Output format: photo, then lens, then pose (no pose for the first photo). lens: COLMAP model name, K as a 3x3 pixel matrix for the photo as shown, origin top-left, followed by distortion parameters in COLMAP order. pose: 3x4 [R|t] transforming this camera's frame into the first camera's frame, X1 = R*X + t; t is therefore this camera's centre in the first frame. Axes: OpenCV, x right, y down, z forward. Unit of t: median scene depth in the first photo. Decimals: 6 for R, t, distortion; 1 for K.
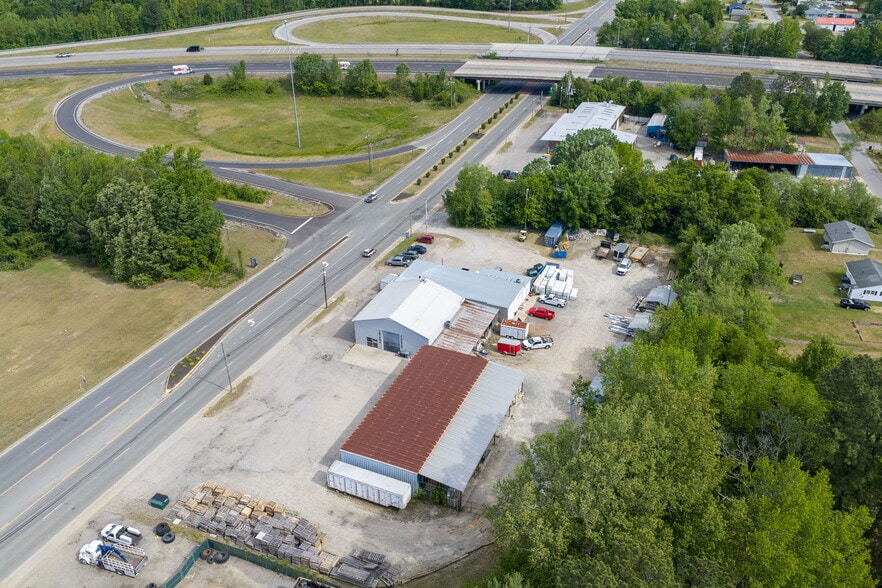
lens RADIAL K [[728.9, 0, 441.0], [0, 728.9, 294.0], [0, 0, 1]] dist [0.017029, -0.020975]
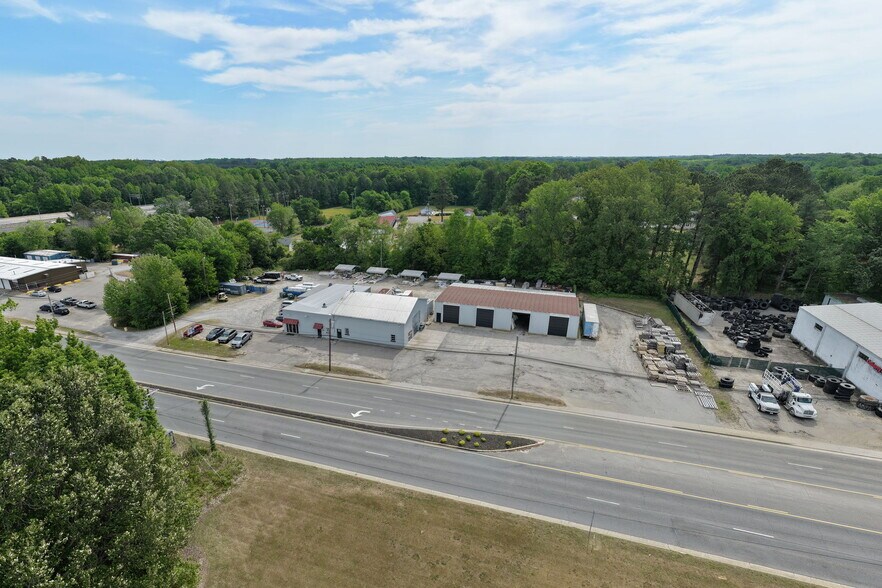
lens RADIAL K [[423.8, 0, 389.6], [0, 423.8, 314.8], [0, 0, 1]] dist [0.003731, -0.000517]
pose [[-0.042393, -0.338265, 0.940096, -0.598541], [0.518322, 0.796967, 0.310138, -0.148576], [-0.854134, 0.500420, 0.141544, 0.828262]]
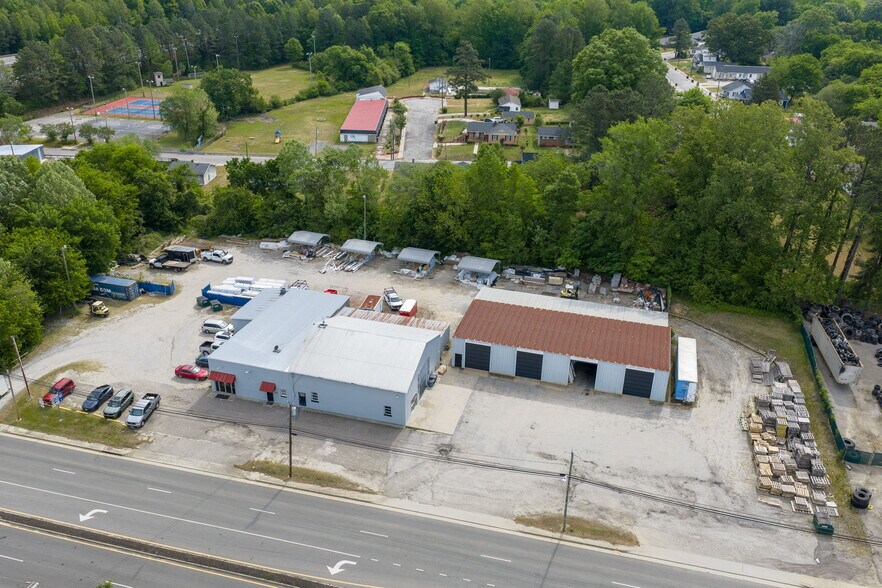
lens RADIAL K [[728.9, 0, 441.0], [0, 728.9, 294.0], [0, 0, 1]] dist [0.017029, -0.020975]
pose [[-0.126041, -0.434222, 0.891945, -0.598562], [0.487304, 0.756060, 0.436931, -0.268197], [-0.864088, 0.489719, 0.116303, 0.761202]]
